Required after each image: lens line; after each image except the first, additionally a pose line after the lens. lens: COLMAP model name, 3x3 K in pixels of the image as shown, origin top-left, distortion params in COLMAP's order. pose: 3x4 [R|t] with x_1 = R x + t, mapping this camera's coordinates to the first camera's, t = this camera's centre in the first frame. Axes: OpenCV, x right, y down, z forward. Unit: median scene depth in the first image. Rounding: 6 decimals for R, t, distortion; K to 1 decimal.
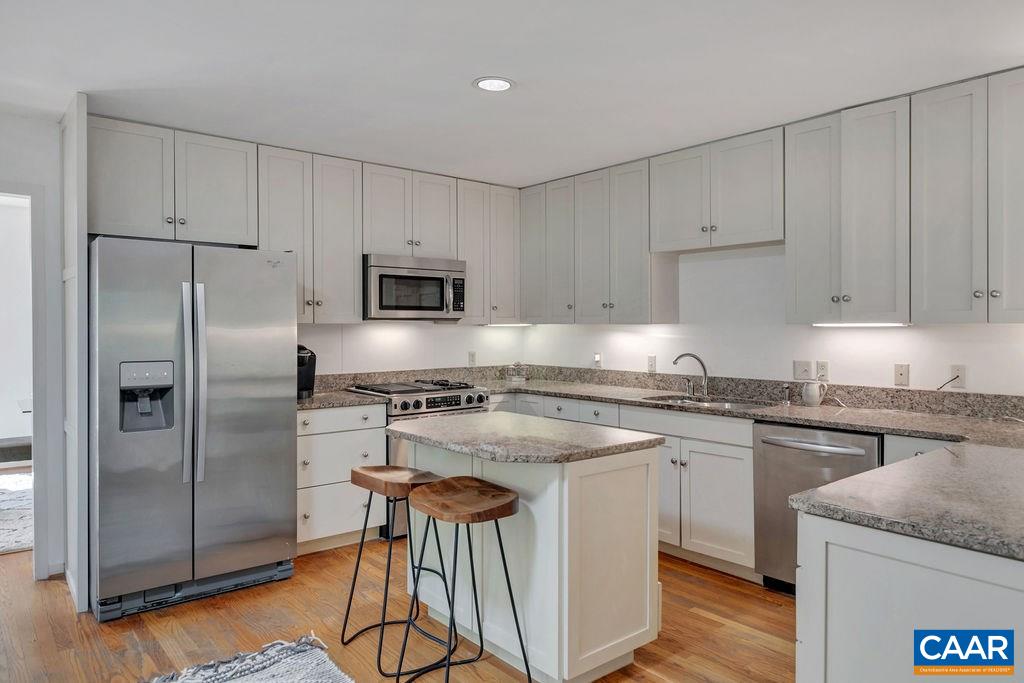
lens RADIAL K [[695.4, 0, 512.0], [0, 695.4, 341.5], [0, 0, 1]] dist [-0.004699, -0.000696]
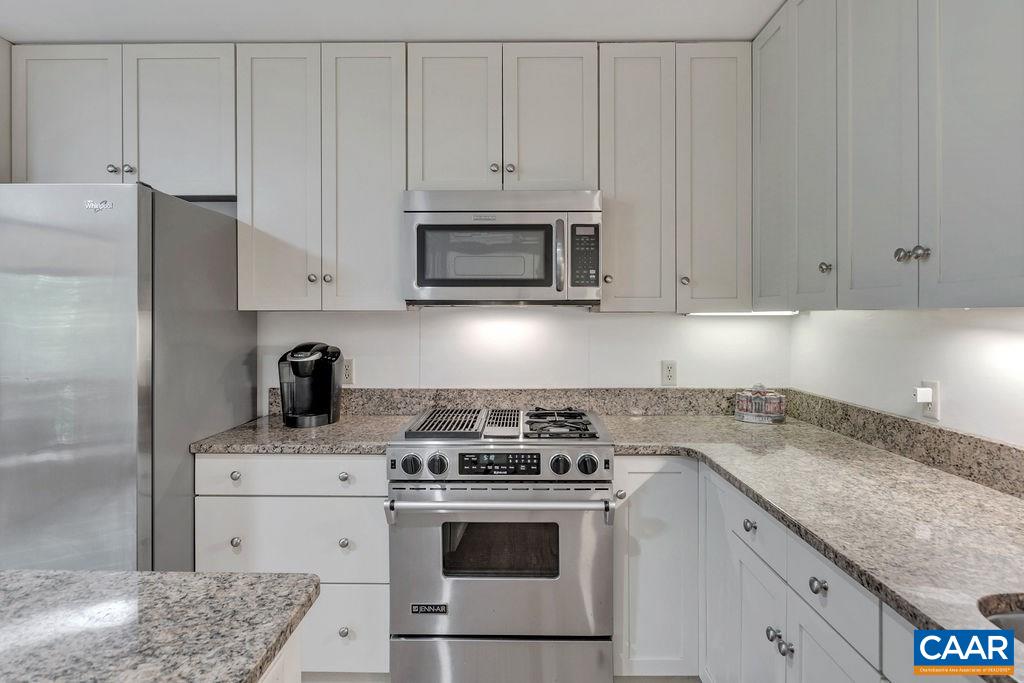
lens RADIAL K [[569.7, 0, 513.8], [0, 569.7, 325.9], [0, 0, 1]] dist [-0.001127, -0.001263]
pose [[0.756857, 0.010456, -0.653497, 0.167325], [-0.016427, 0.999860, -0.003028, -0.011763], [0.653374, 0.013027, 0.756923, 0.643195]]
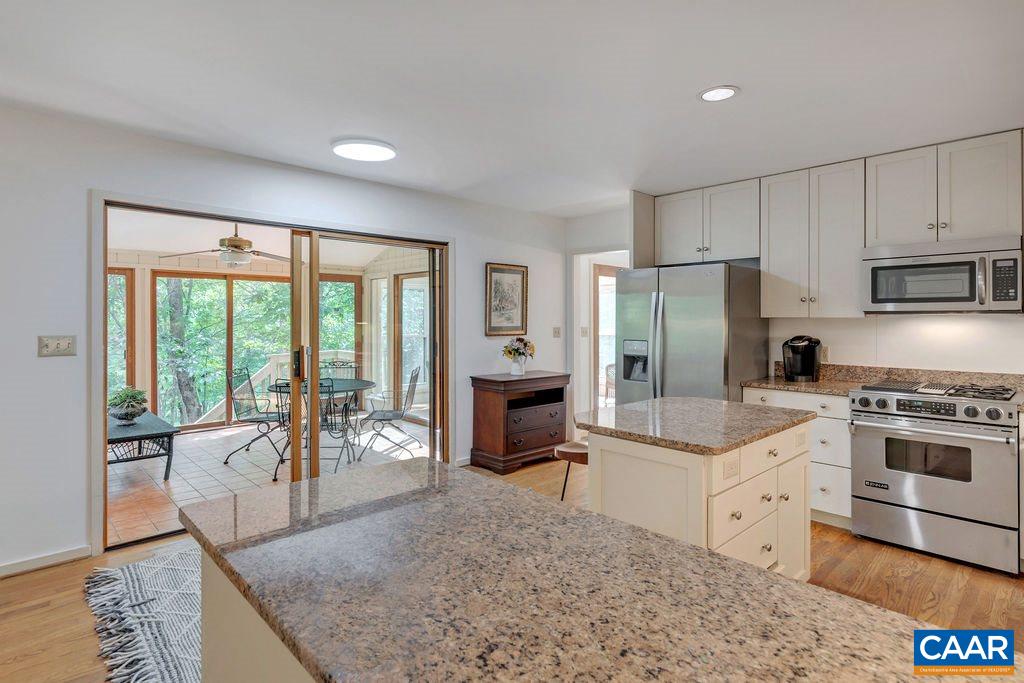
lens RADIAL K [[533.2, 0, 513.3], [0, 533.2, 320.4], [0, 0, 1]] dist [0.005924, -0.000990]
pose [[0.056813, 0.002952, -0.998380, 0.500281], [-0.022835, 0.999738, 0.001657, -0.010262], [0.998124, 0.022704, 0.056865, 0.416167]]
